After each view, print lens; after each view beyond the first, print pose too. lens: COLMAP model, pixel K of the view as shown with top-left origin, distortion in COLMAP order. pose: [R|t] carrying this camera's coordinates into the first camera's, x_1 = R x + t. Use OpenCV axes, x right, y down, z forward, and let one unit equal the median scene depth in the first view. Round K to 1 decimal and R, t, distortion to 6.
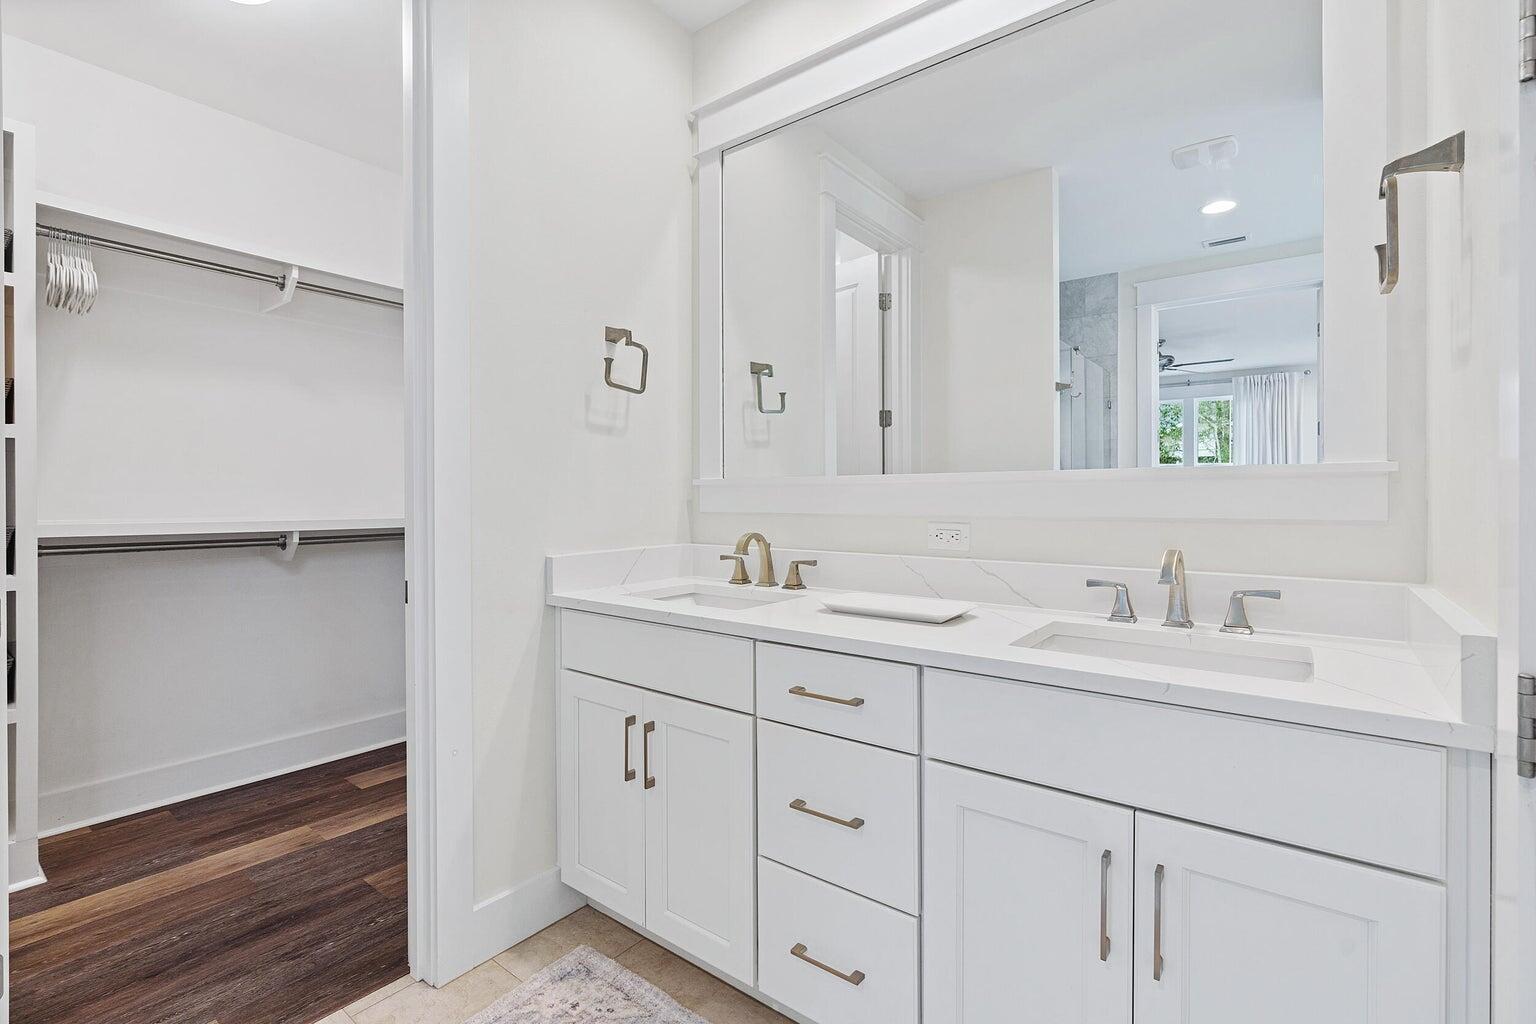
lens RADIAL K [[685.8, 0, 765.2], [0, 685.8, 506.0], [0, 0, 1]] dist [-0.002801, 0.000855]
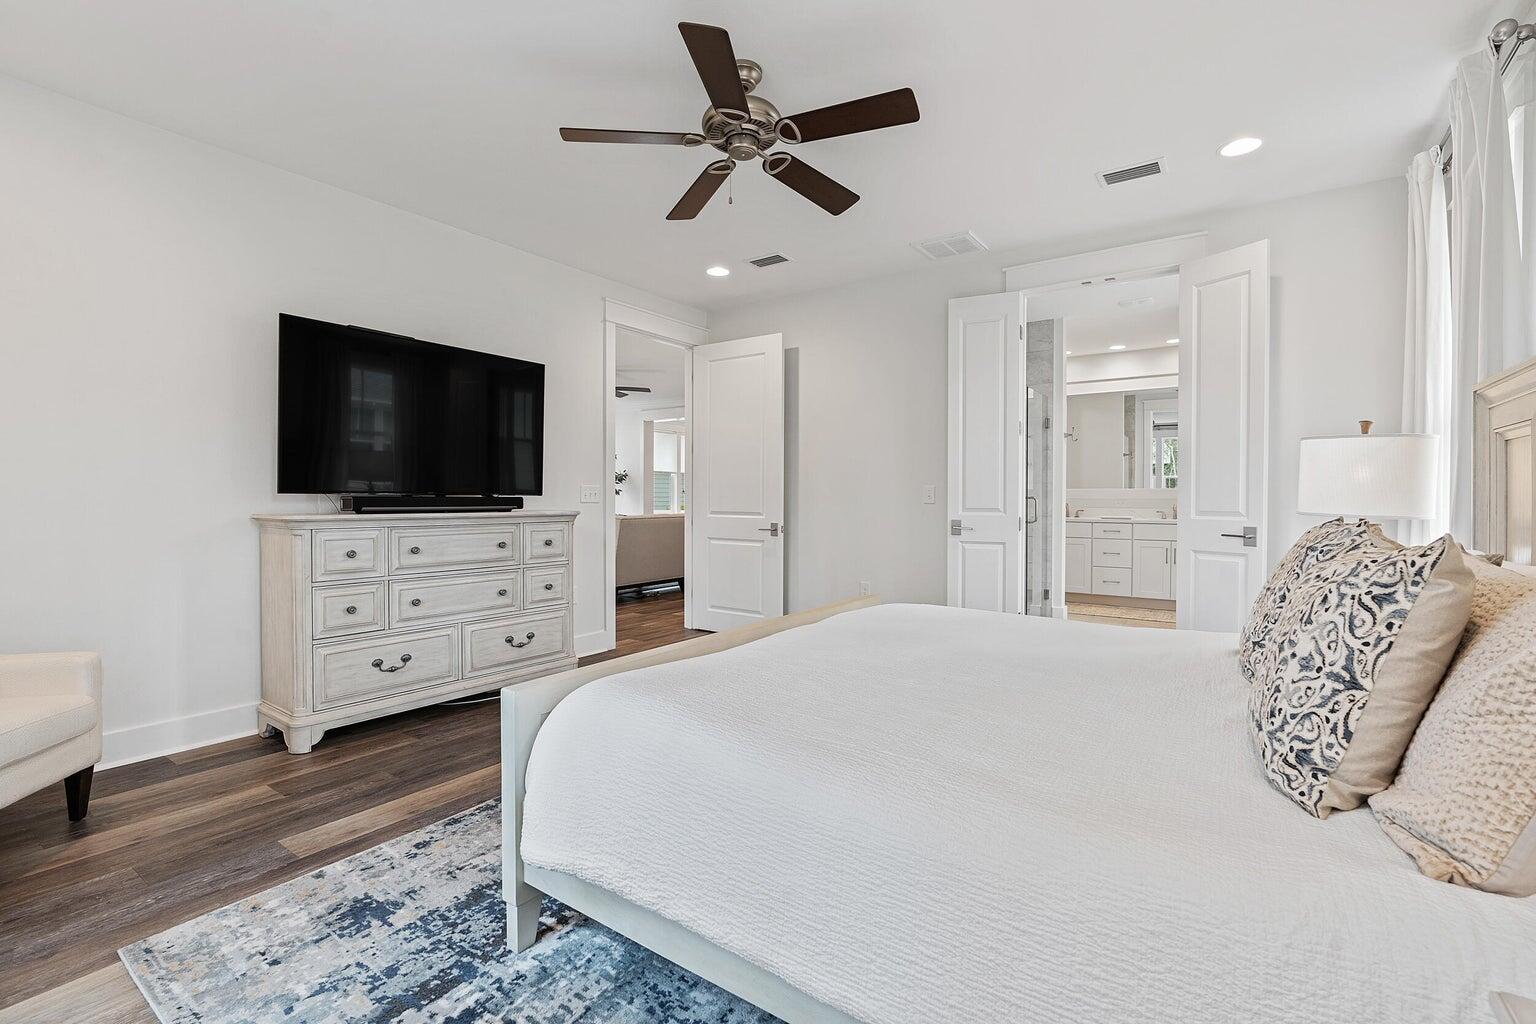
lens RADIAL K [[685.8, 0, 765.2], [0, 685.8, 506.0], [0, 0, 1]] dist [-0.002801, 0.000855]
pose [[0.998639, 0.003507, 0.052041, -1.498736], [-0.003724, 0.999985, 0.004068, 0.036697], [-0.052026, -0.004257, 0.998637, -2.174760]]
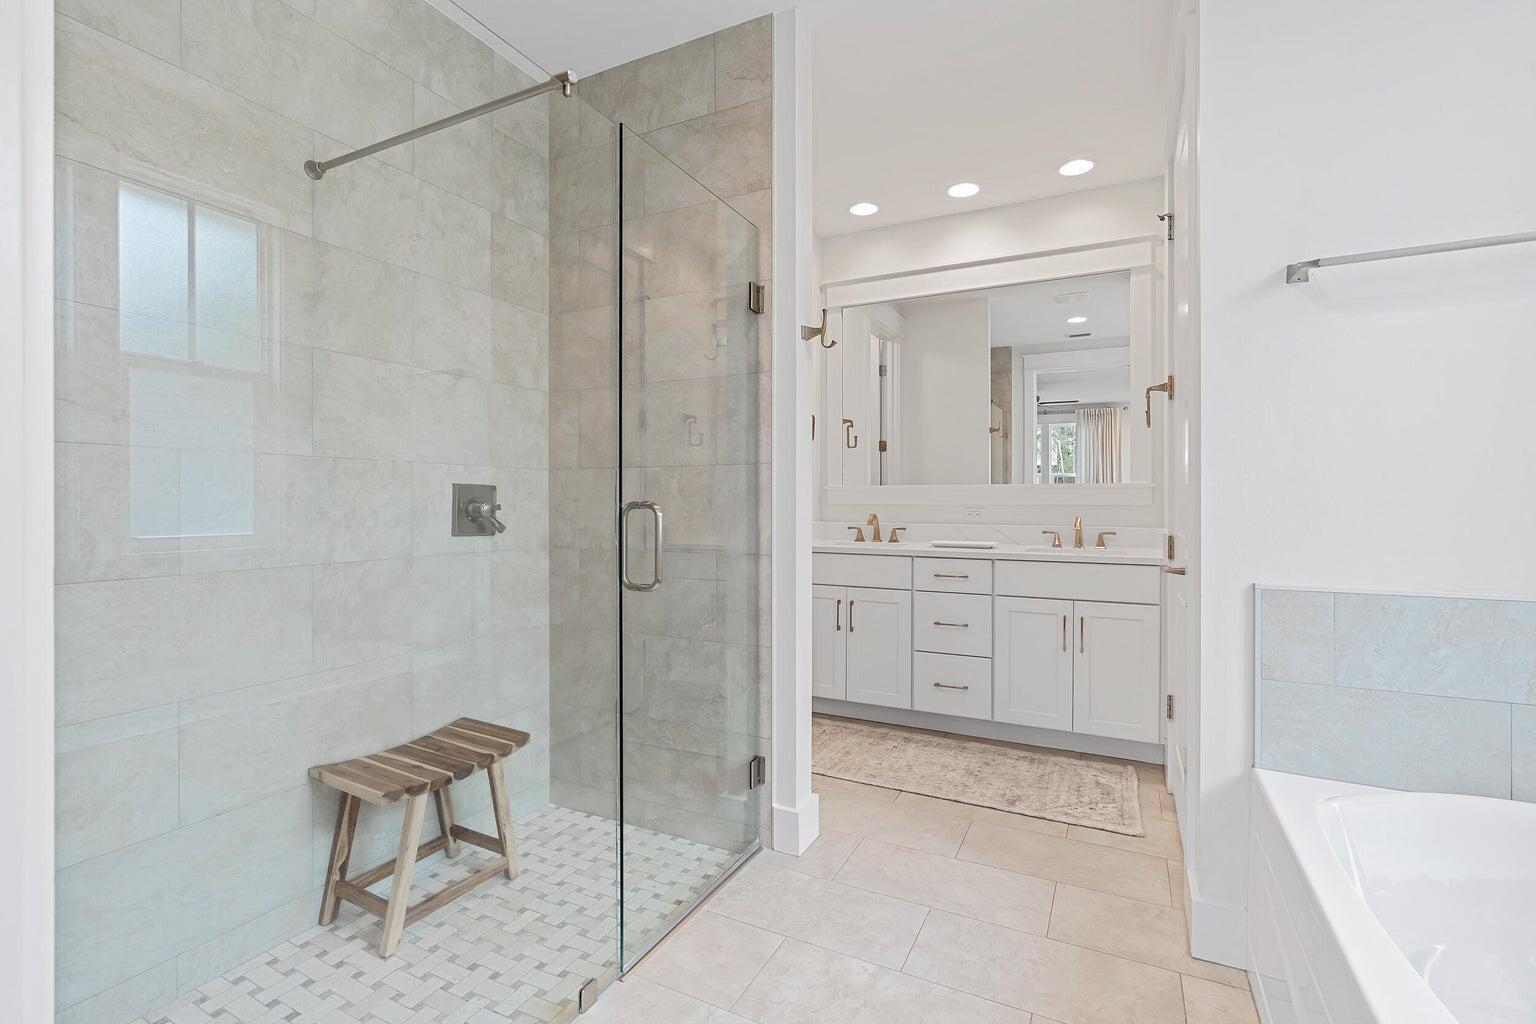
lens RADIAL K [[685.8, 0, 765.2], [0, 685.8, 506.0], [0, 0, 1]] dist [-0.002801, 0.000855]
pose [[0.982940, 0.001518, 0.183922, -0.528949], [-0.000708, 0.999990, -0.004465, 0.019876], [-0.183926, 0.004259, 0.982931, -0.671057]]
